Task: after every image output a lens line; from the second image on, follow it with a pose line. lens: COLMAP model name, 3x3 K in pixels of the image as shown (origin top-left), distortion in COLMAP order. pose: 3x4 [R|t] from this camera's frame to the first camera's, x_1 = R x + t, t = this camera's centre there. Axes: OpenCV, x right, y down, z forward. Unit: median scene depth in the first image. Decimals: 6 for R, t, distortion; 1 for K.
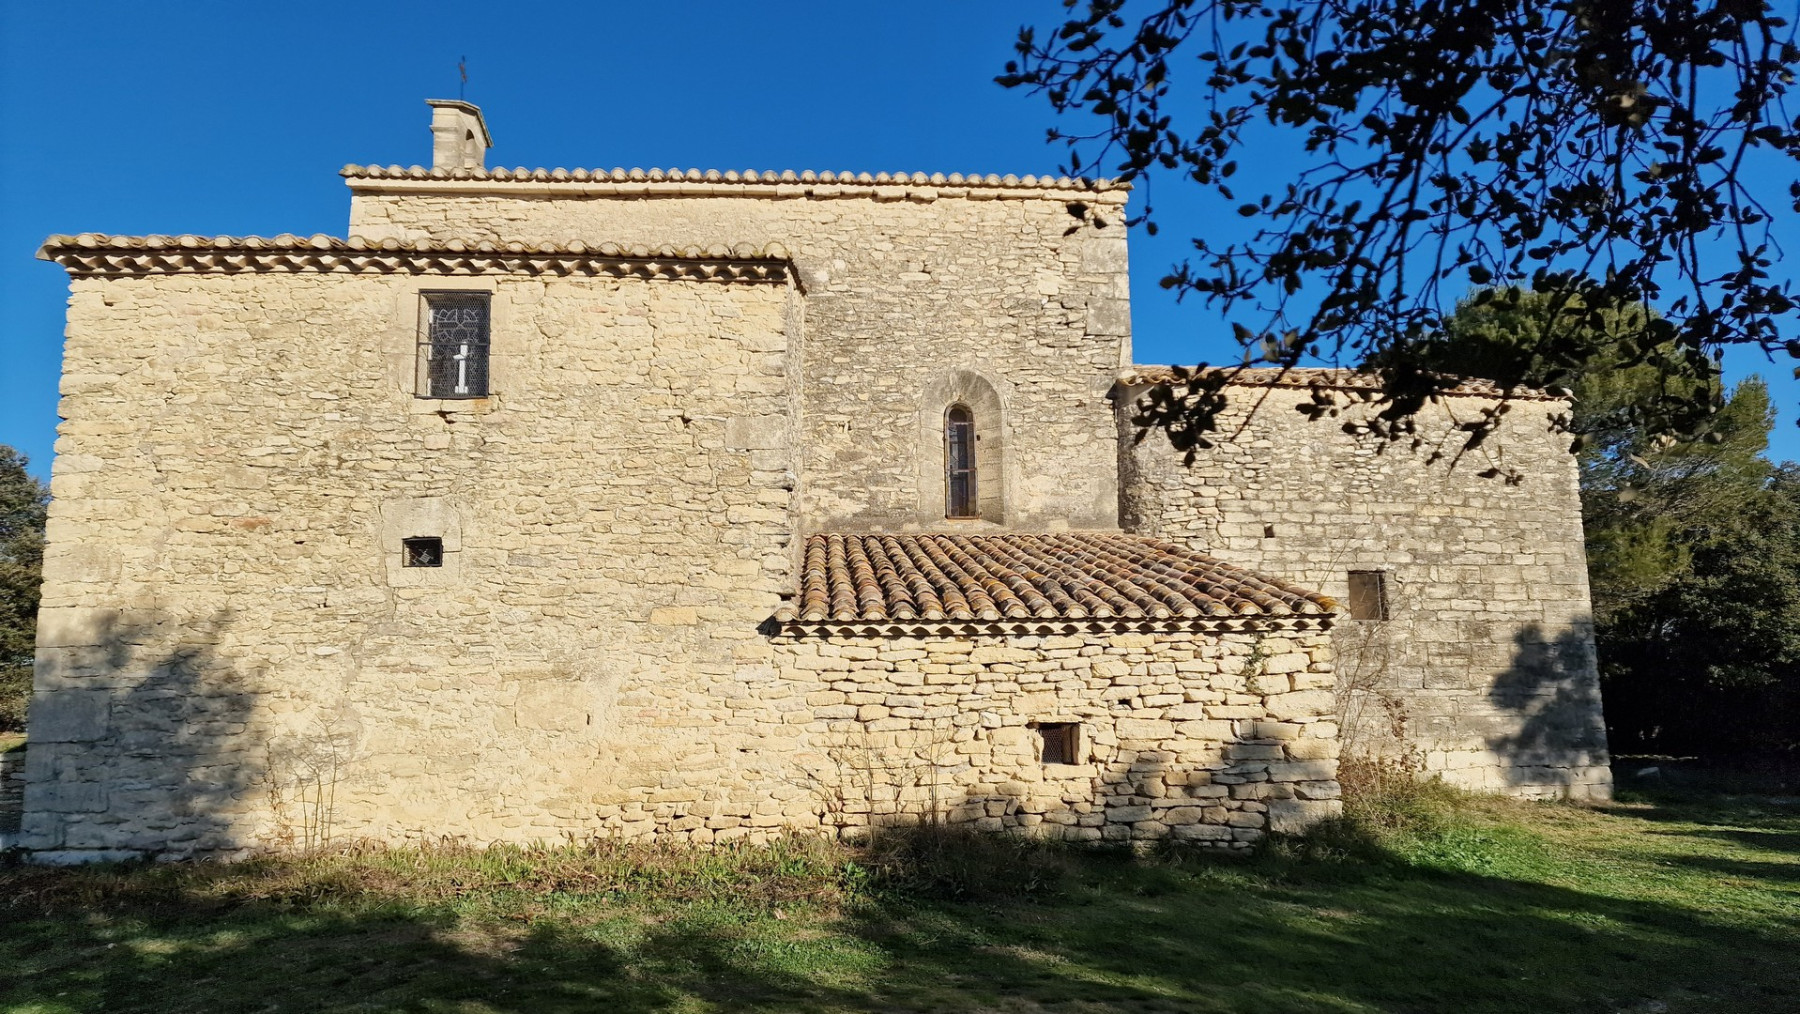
lens RADIAL K [[1187.4, 0, 906.0], [0, 1187.4, 508.2], [0, 0, 1]] dist [0.067200, -0.019980]
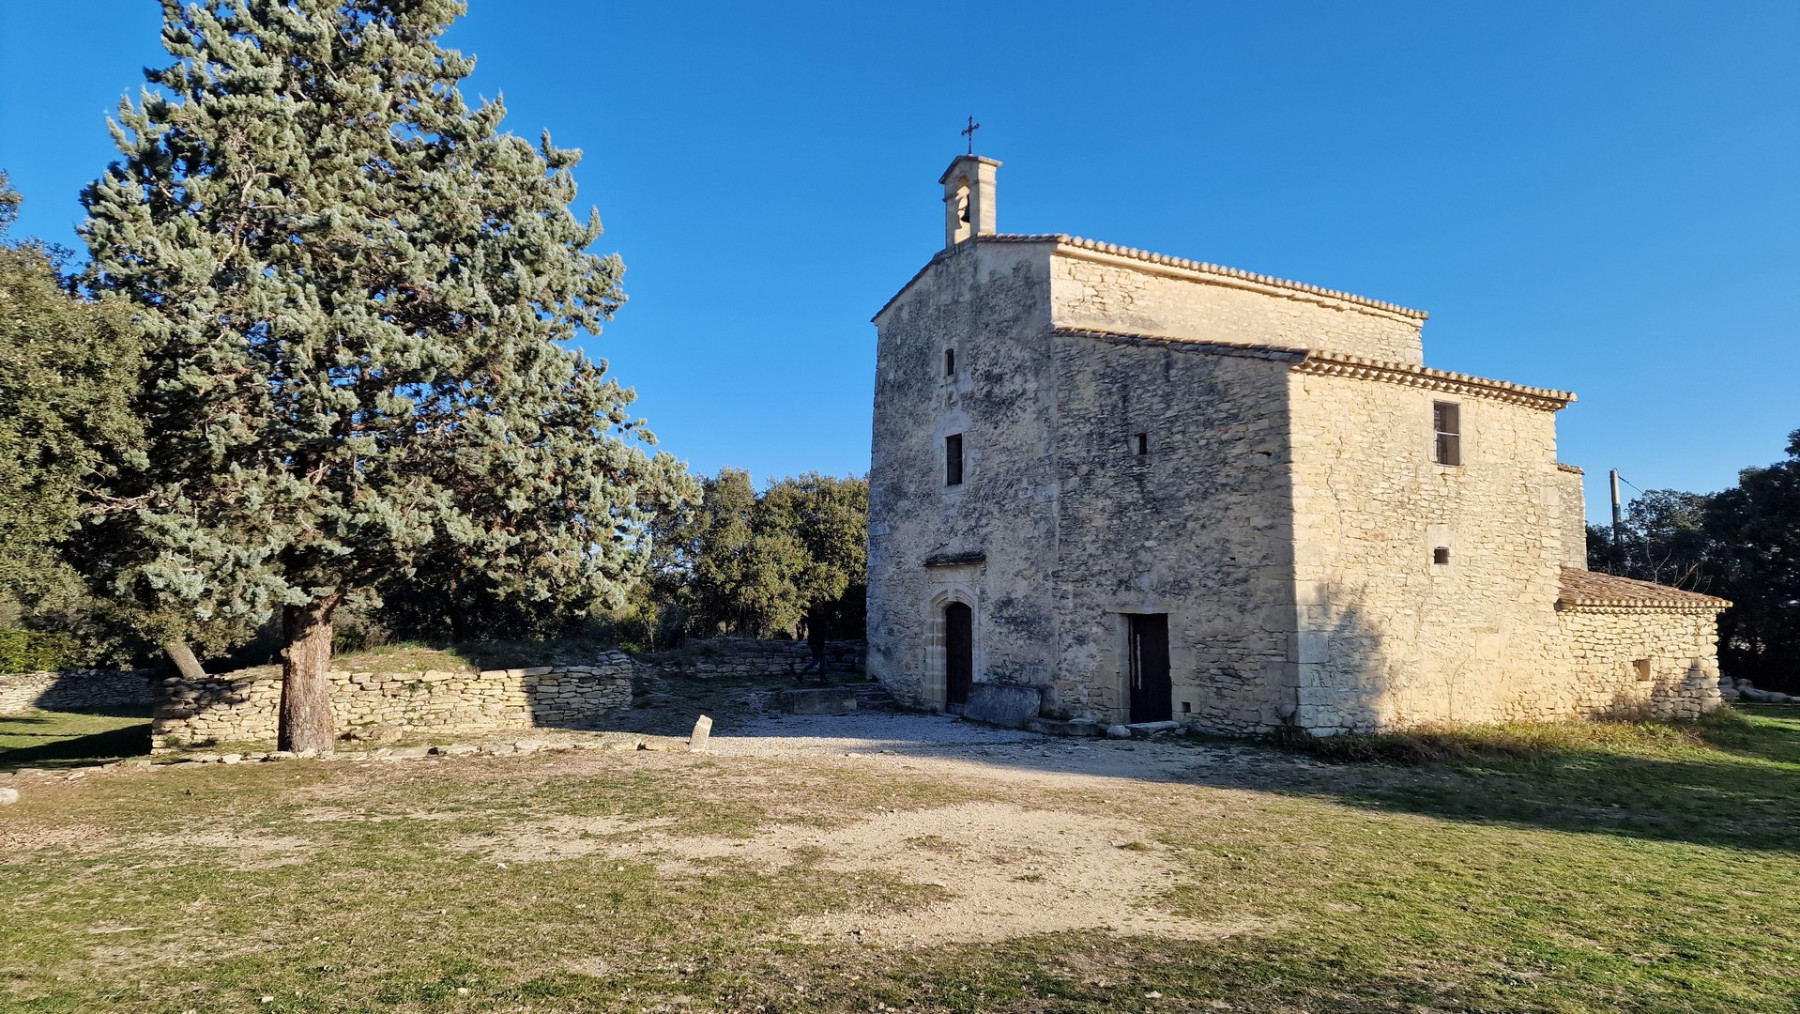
lens RADIAL K [[1187.4, 0, 895.8], [0, 1187.4, 497.2], [0, 0, 1]] dist [0.067200, -0.019980]
pose [[0.881930, 0.068554, 0.466369, -1.221079], [-0.093168, 0.995201, 0.029896, -0.016764], [-0.462082, -0.069817, 0.884085, -0.099745]]
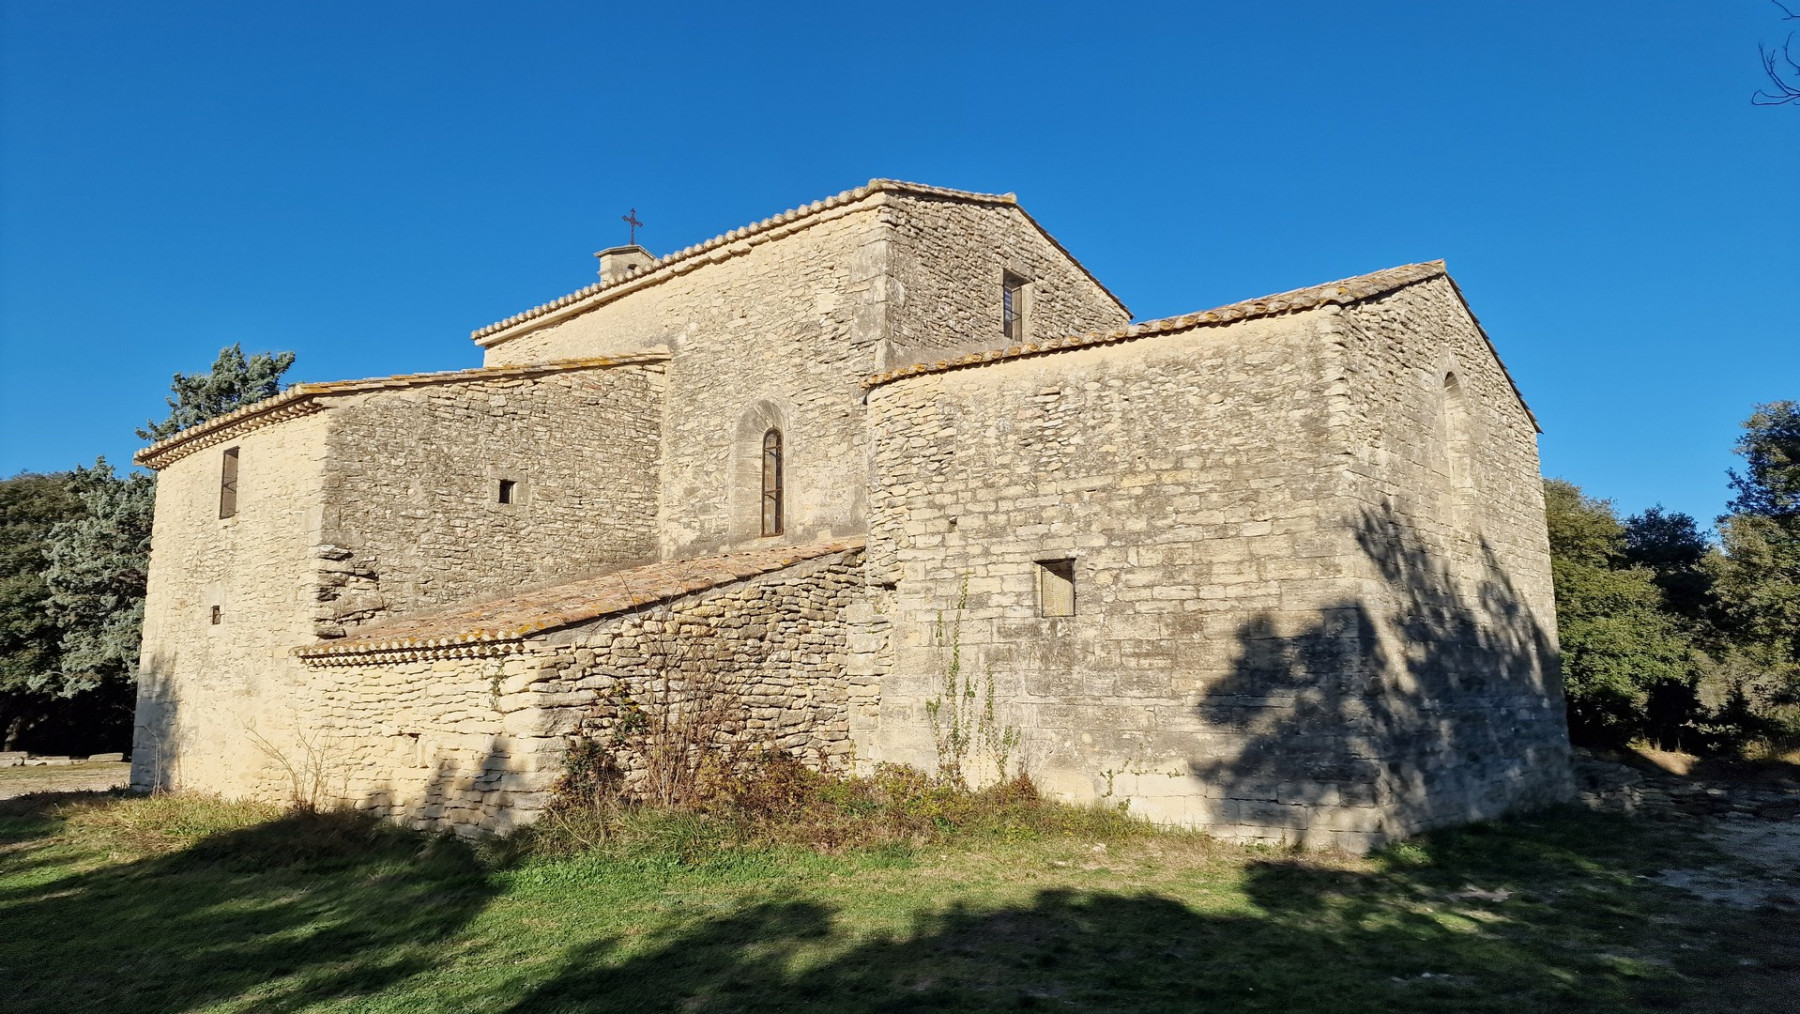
lens RADIAL K [[1187.4, 0, 894.0], [0, 1187.4, 468.3], [0, 0, 1]] dist [0.067200, -0.019980]
pose [[0.709704, -0.120041, -0.694197, 0.901097], [0.111478, 0.992097, -0.057586, 0.023005], [0.695624, -0.036519, 0.717478, 0.302674]]
